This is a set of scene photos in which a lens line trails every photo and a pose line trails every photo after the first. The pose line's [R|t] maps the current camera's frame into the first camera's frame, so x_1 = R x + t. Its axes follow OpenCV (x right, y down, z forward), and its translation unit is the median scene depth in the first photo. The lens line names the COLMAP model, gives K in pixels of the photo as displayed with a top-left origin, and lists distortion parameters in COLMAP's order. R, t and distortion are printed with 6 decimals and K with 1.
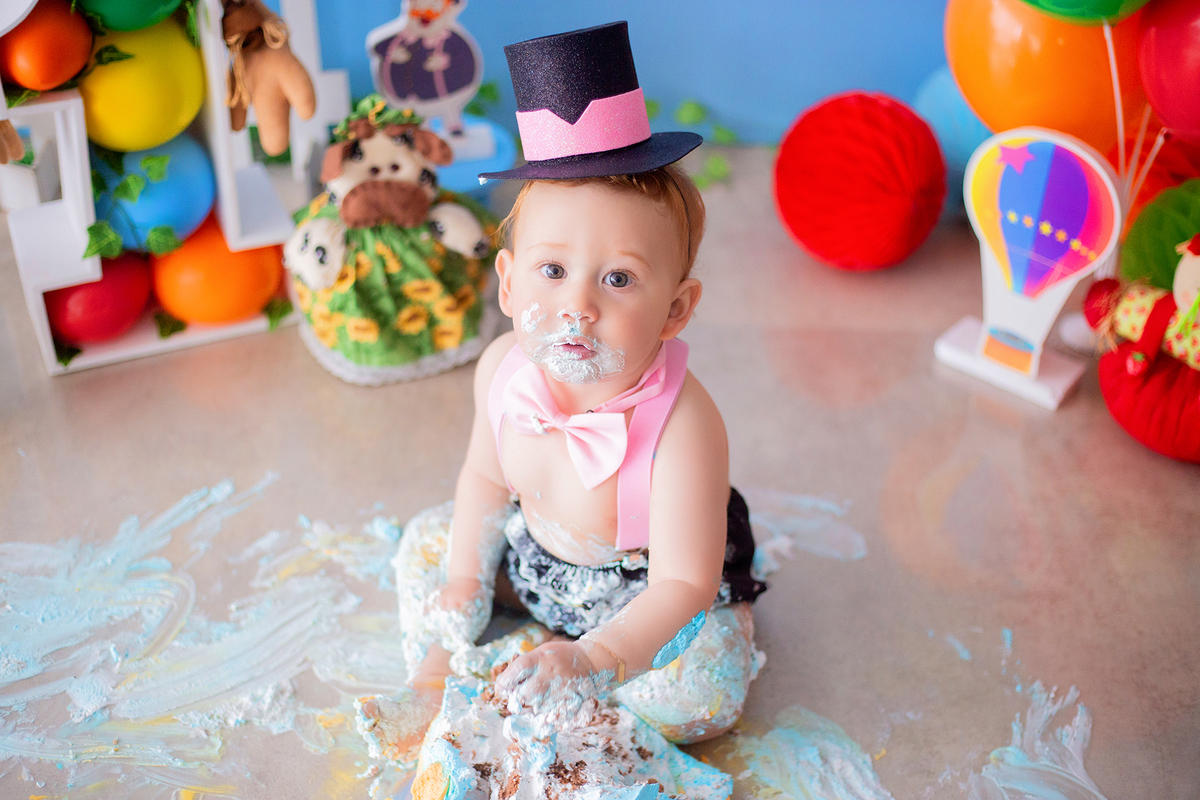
lens RADIAL K [[1840.0, 0, 608.2], [0, 1840.0, 411.1], [0, 0, 1]] dist [-0.126292, 0.000000]
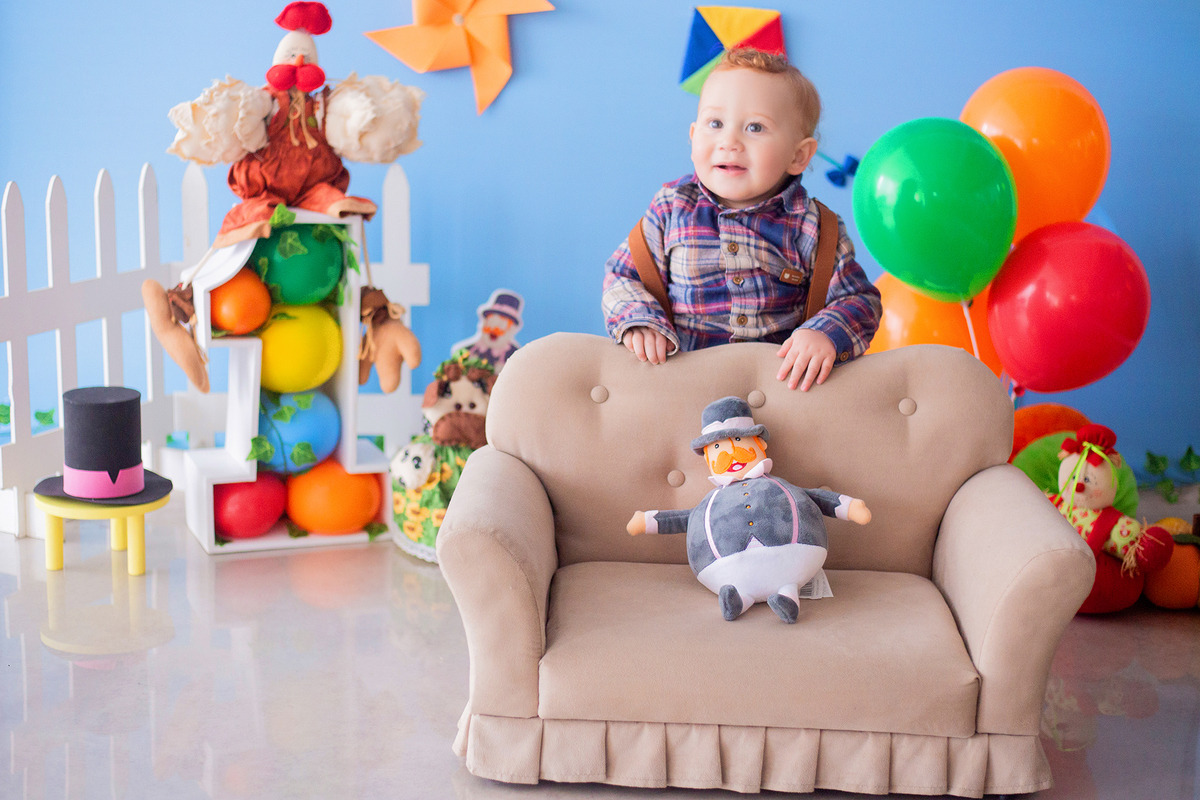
lens RADIAL K [[2021.1, 0, 589.3], [0, 2021.1, 362.9], [0, 0, 1]] dist [-0.123871, 0.000000]
pose [[0.999744, 0.017384, -0.014482, -0.003429], [-0.021914, 0.903254, -0.428547, 0.507835], [0.005631, 0.428755, 0.903403, -0.431721]]
